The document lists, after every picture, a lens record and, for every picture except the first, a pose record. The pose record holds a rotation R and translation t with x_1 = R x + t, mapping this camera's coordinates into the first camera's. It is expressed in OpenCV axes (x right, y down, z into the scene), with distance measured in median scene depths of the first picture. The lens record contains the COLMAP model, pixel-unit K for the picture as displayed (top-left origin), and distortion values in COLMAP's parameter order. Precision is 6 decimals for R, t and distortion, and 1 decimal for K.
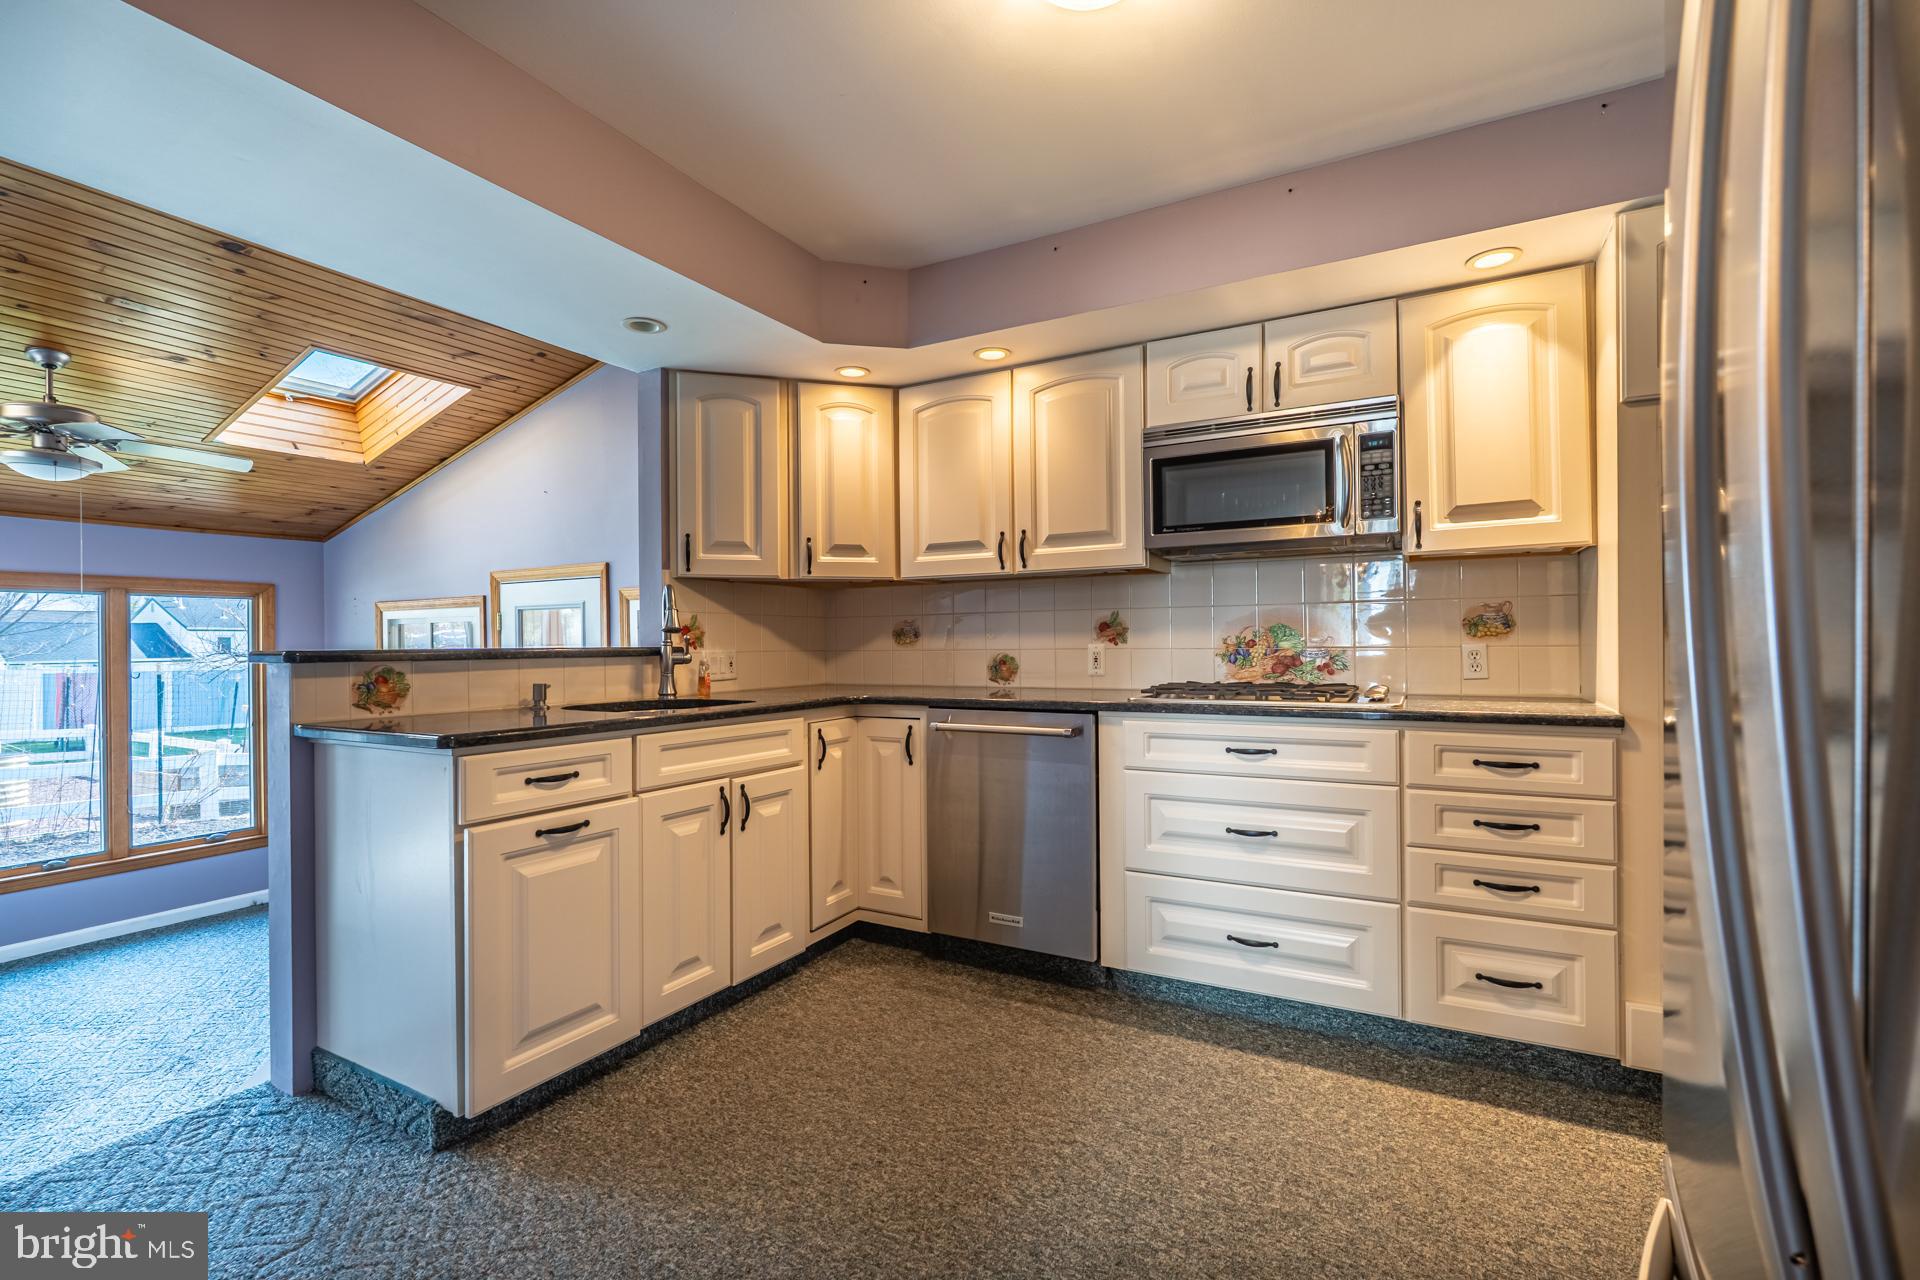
lens RADIAL K [[843.6, 0, 960.0], [0, 843.6, 640.0], [0, 0, 1]] dist [-0.002225, -0.000387]
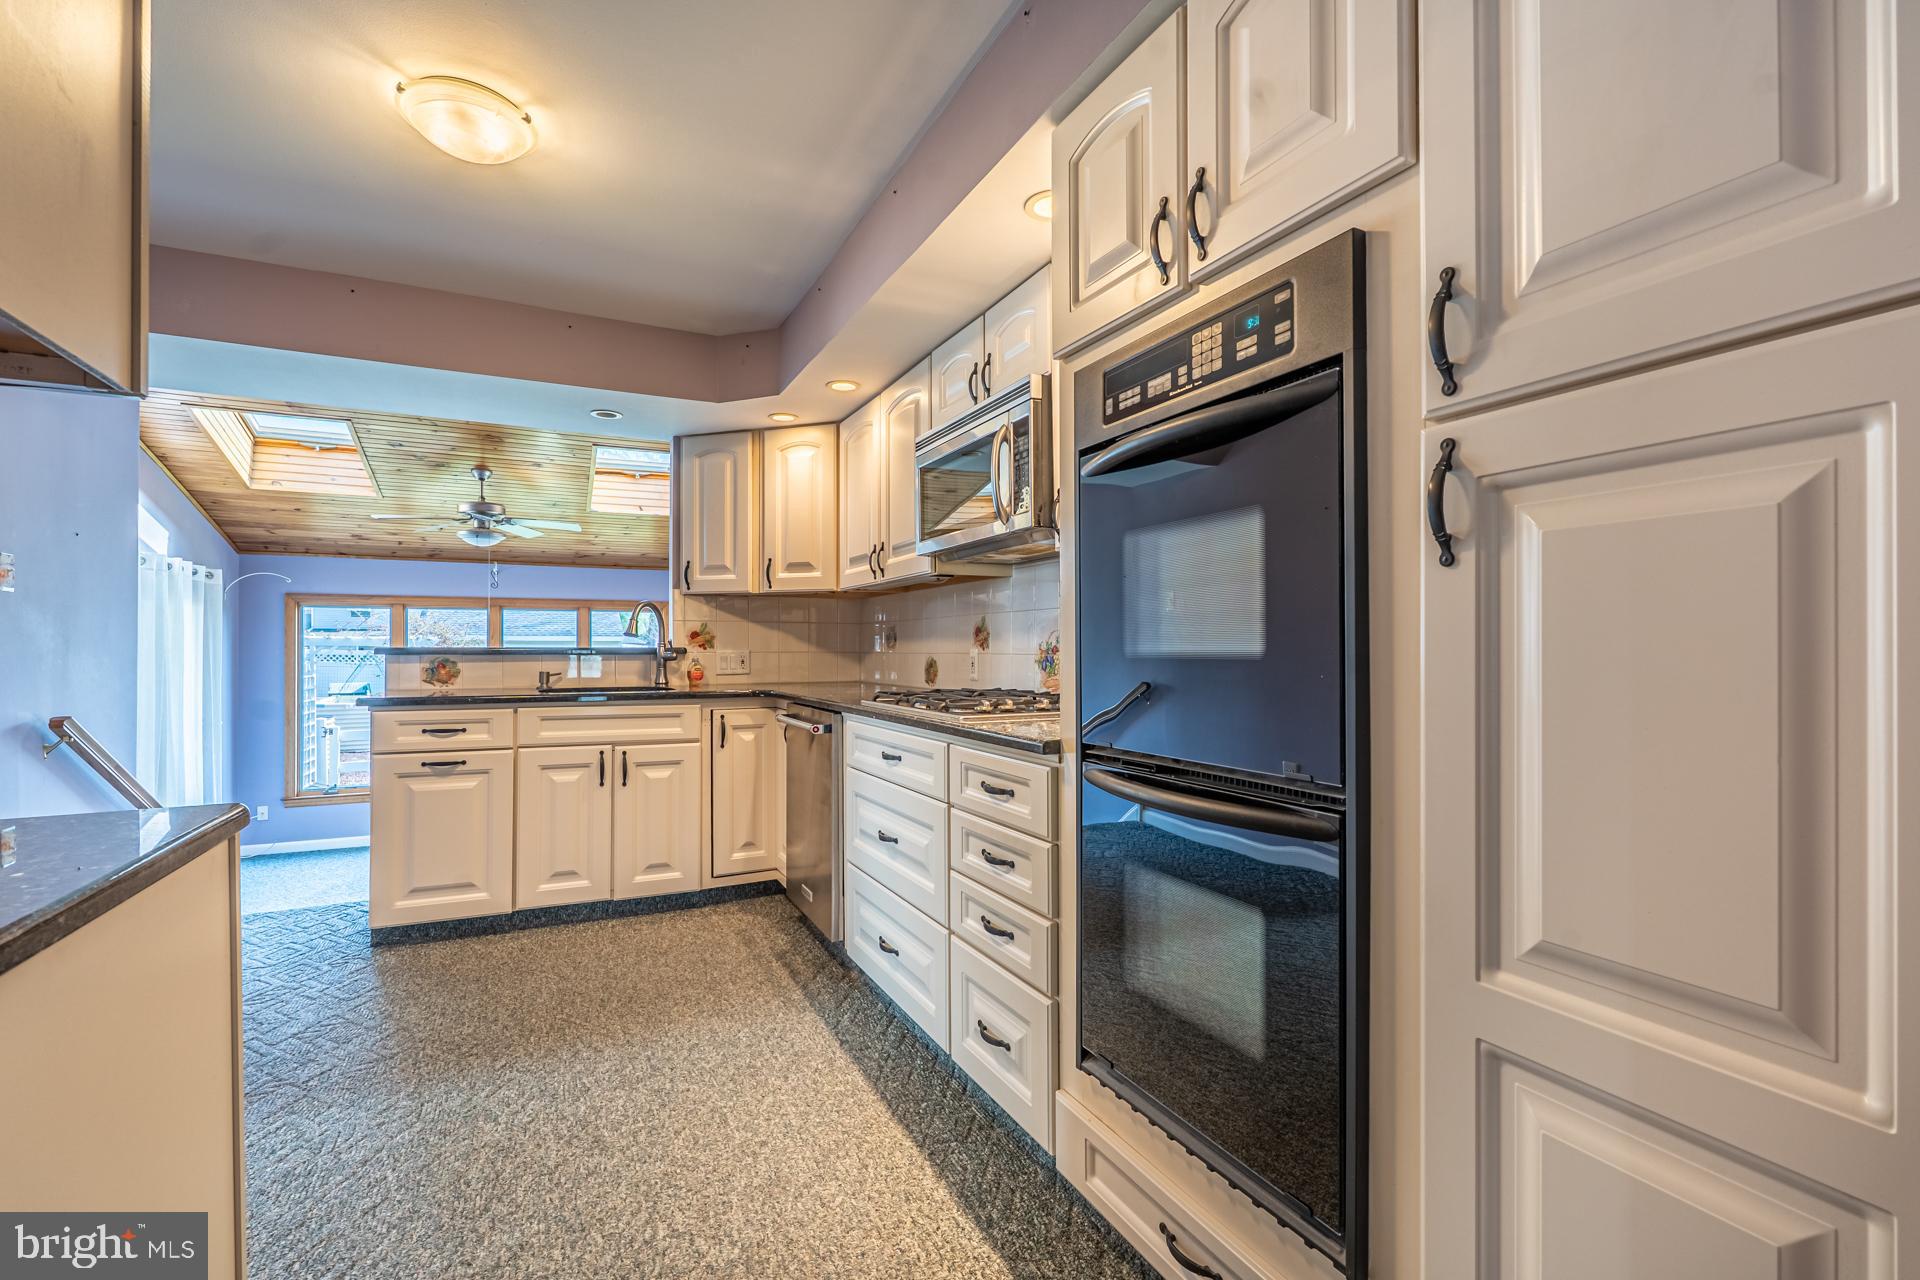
lens RADIAL K [[841.8, 0, 960.0], [0, 841.8, 640.0], [0, 0, 1]] dist [-0.000571, 0.000009]
pose [[0.819991, 0.004406, -0.572359, 0.840267], [-0.005606, 0.999984, -0.000335, -0.006125], [0.572349, 0.003483, 0.820003, 0.191415]]
